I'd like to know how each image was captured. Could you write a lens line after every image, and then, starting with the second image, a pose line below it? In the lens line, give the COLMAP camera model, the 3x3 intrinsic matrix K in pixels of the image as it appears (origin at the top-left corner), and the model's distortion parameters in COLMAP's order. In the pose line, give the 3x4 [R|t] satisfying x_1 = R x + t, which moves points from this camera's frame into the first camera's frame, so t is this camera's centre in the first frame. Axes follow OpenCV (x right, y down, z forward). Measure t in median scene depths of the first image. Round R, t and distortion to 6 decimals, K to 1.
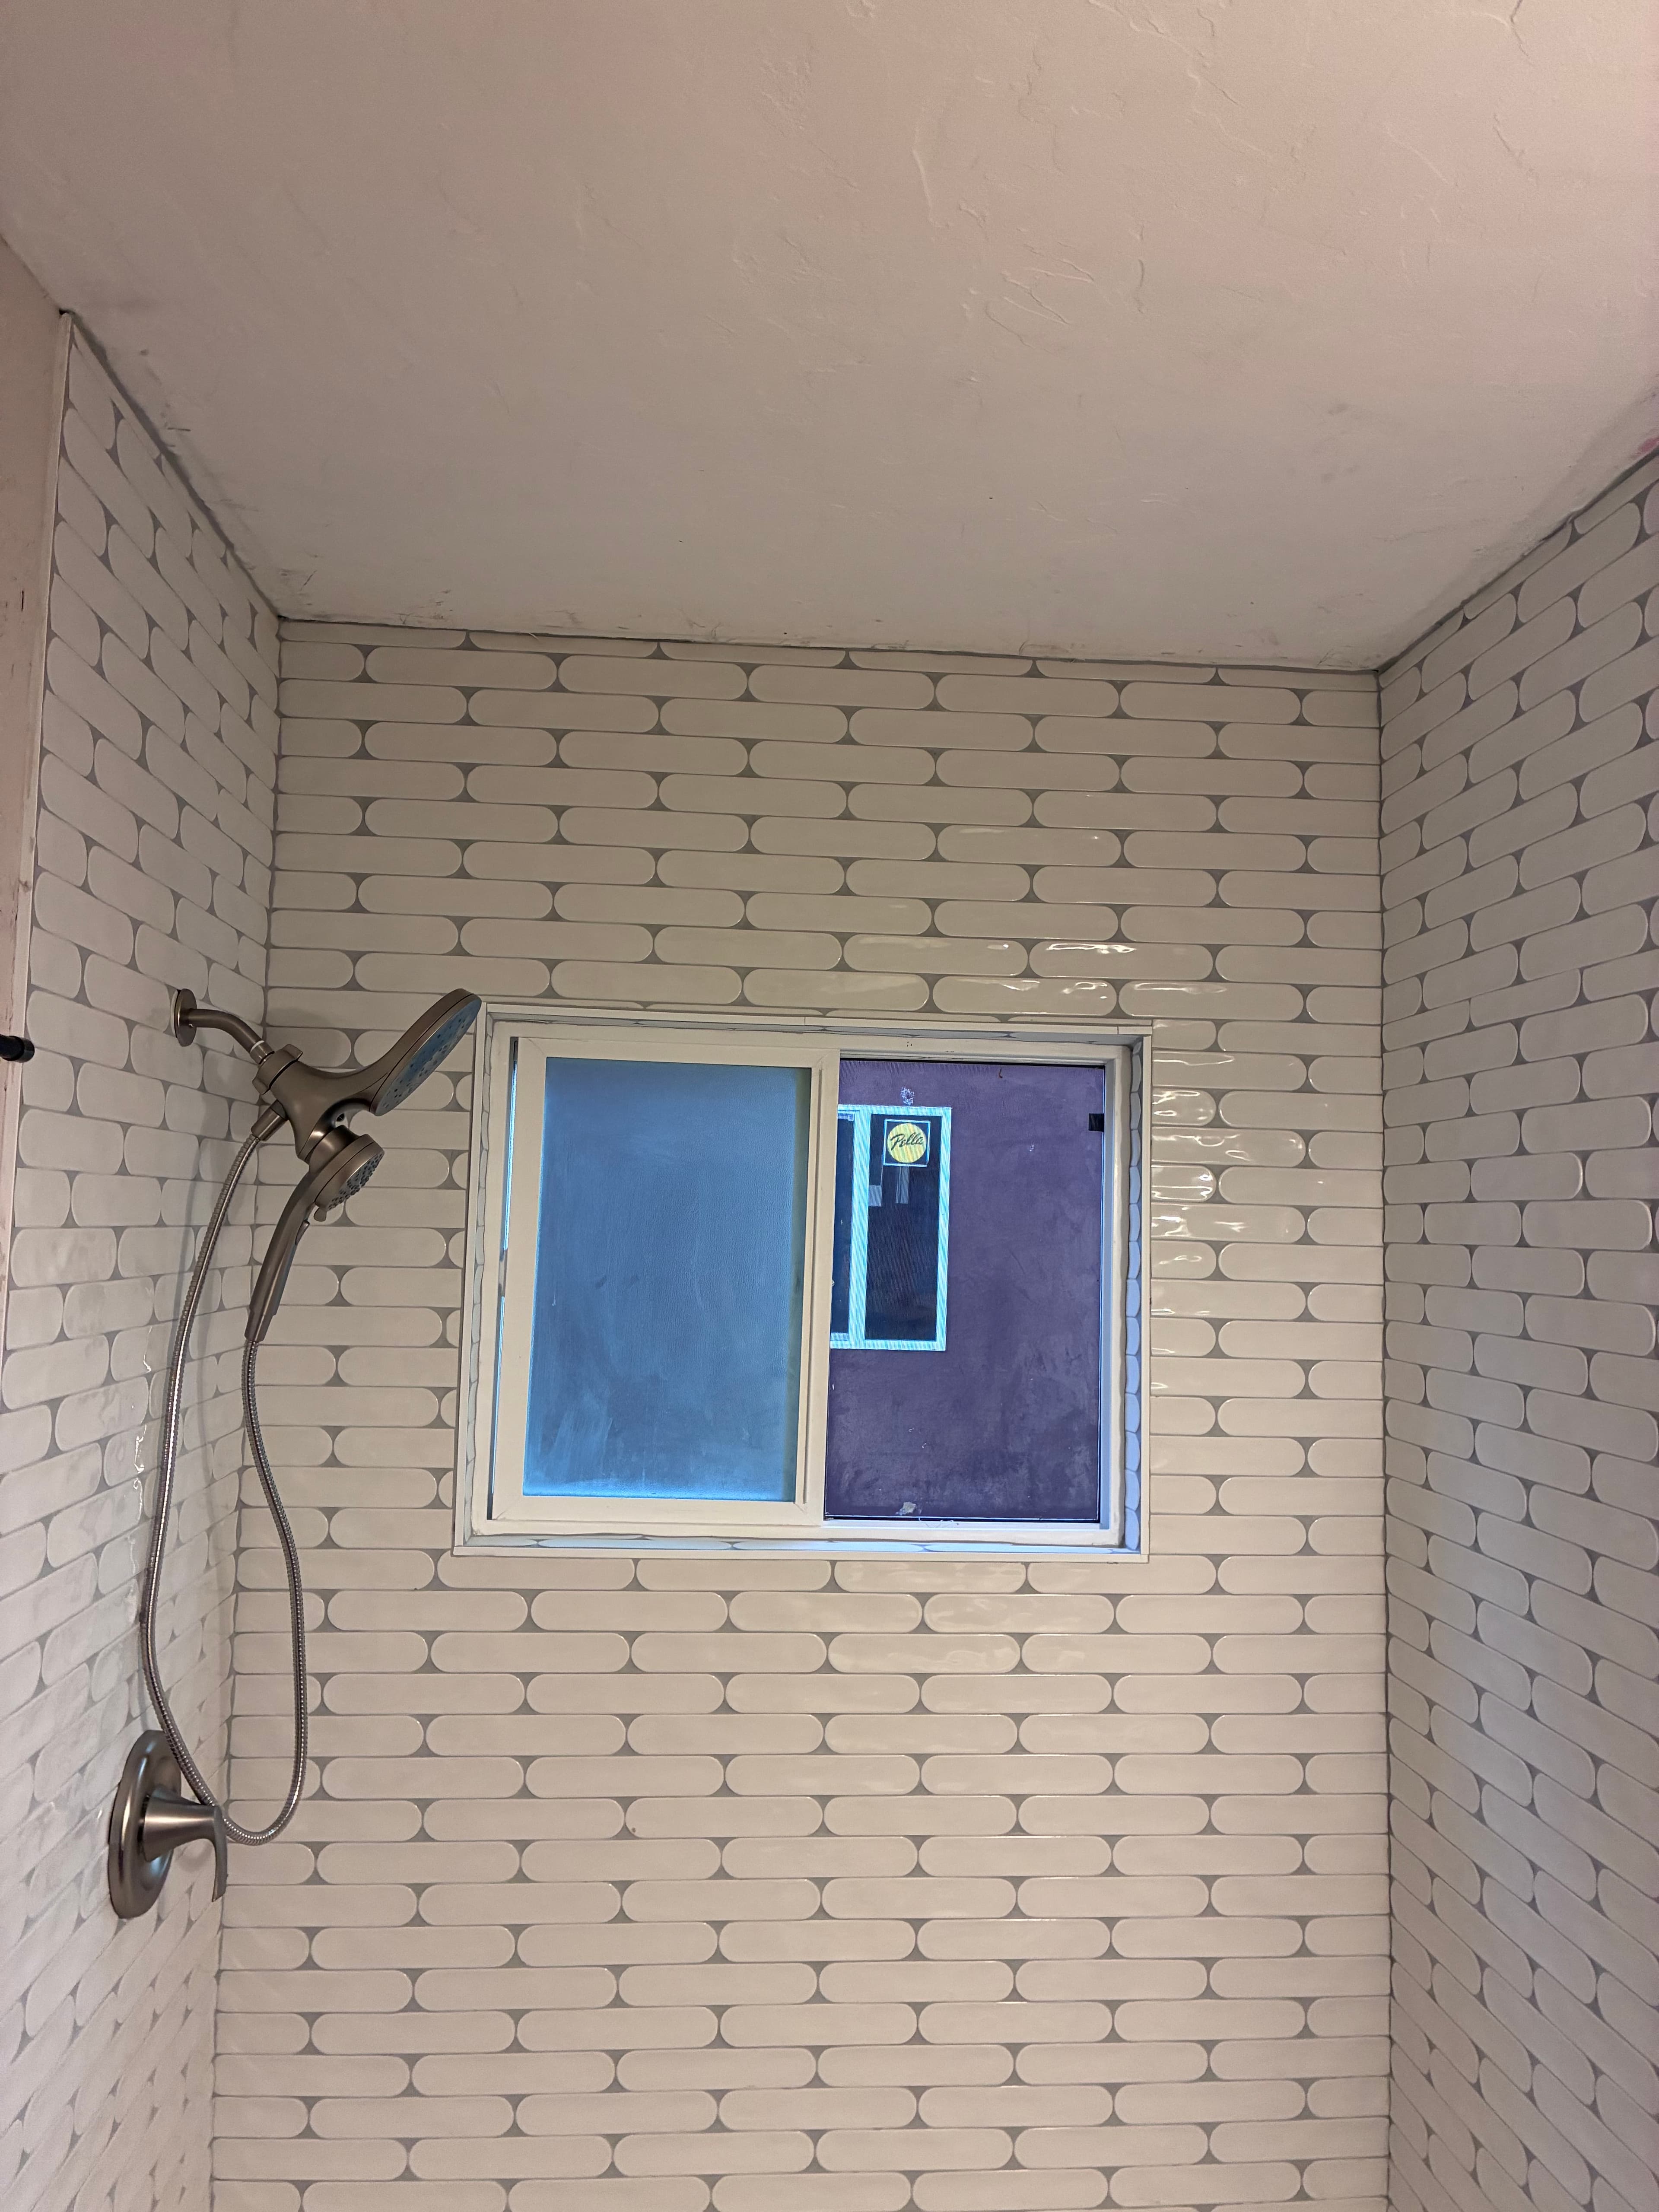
lens RADIAL K [[1685.6, 0, 861.7], [0, 1685.6, 1110.3], [0, 0, 1]] dist [0.040846, -0.043629]
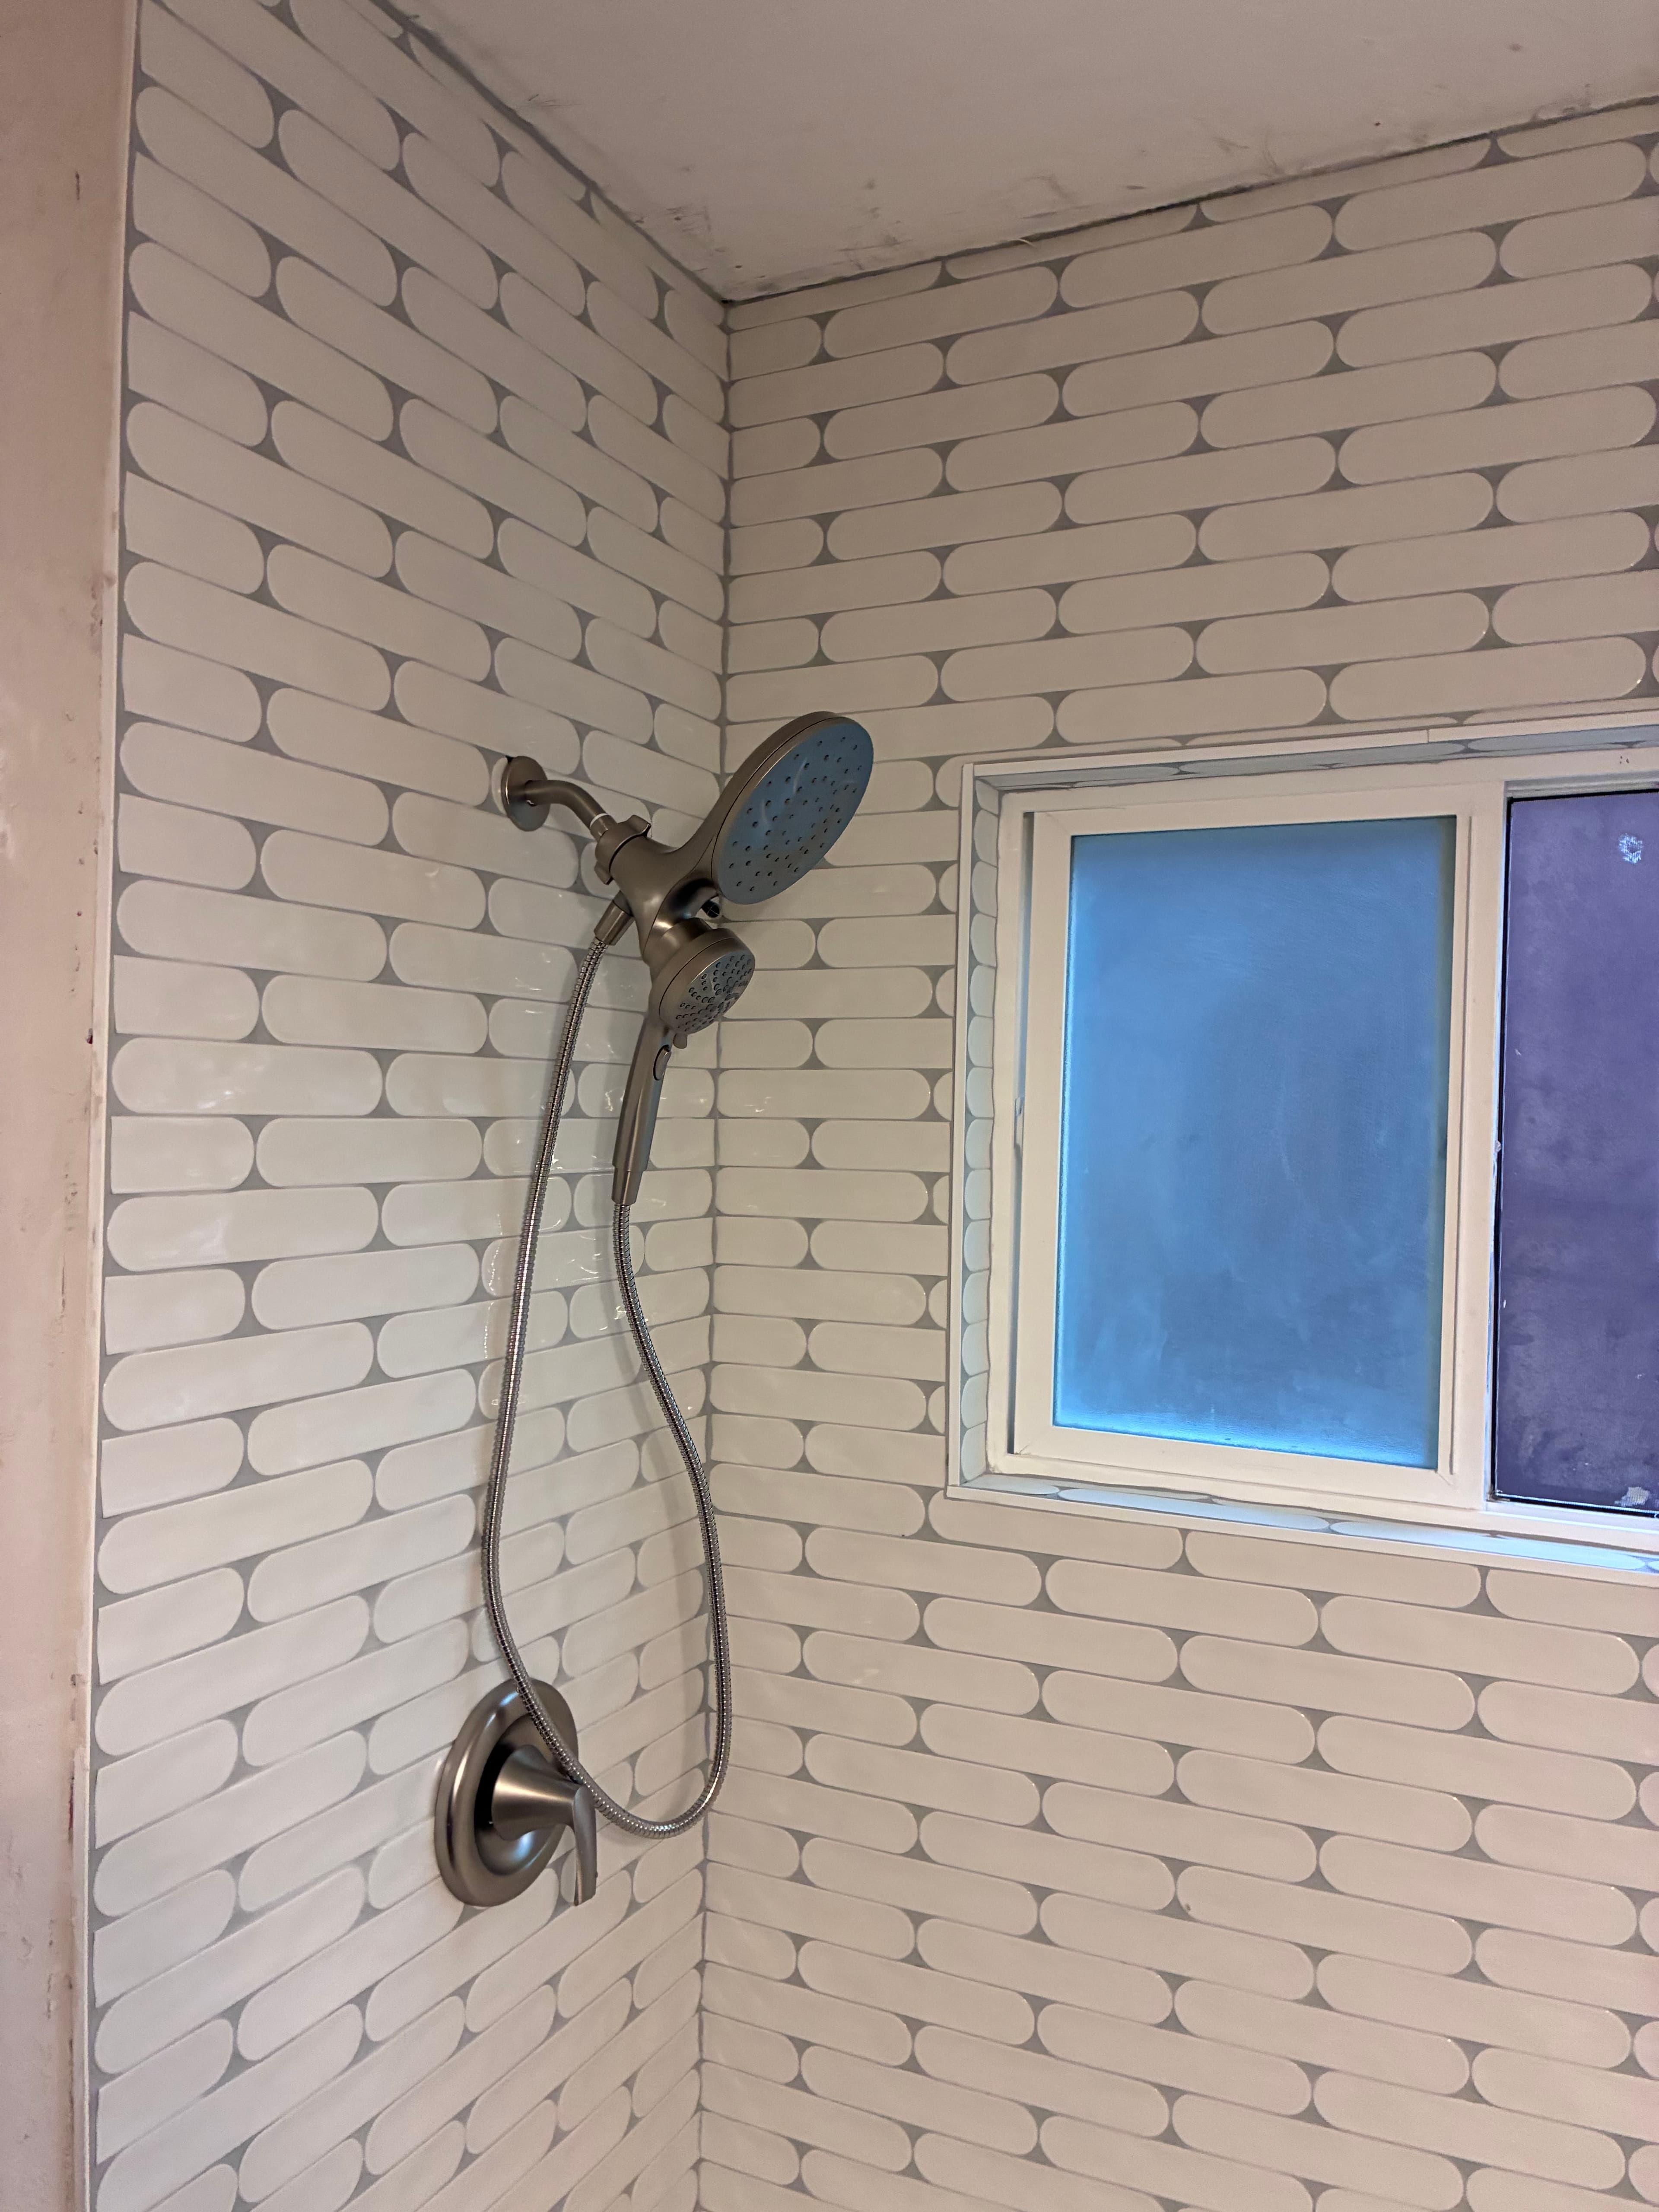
lens RADIAL K [[1685.6, 0, 861.7], [0, 1685.6, 1110.3], [0, 0, 1]] dist [0.040846, -0.043629]
pose [[0.857456, -0.012802, -0.514399, 0.115085], [0.041265, 0.998181, 0.043943, 0.053883], [0.512901, -0.058906, 0.856424, 0.333493]]
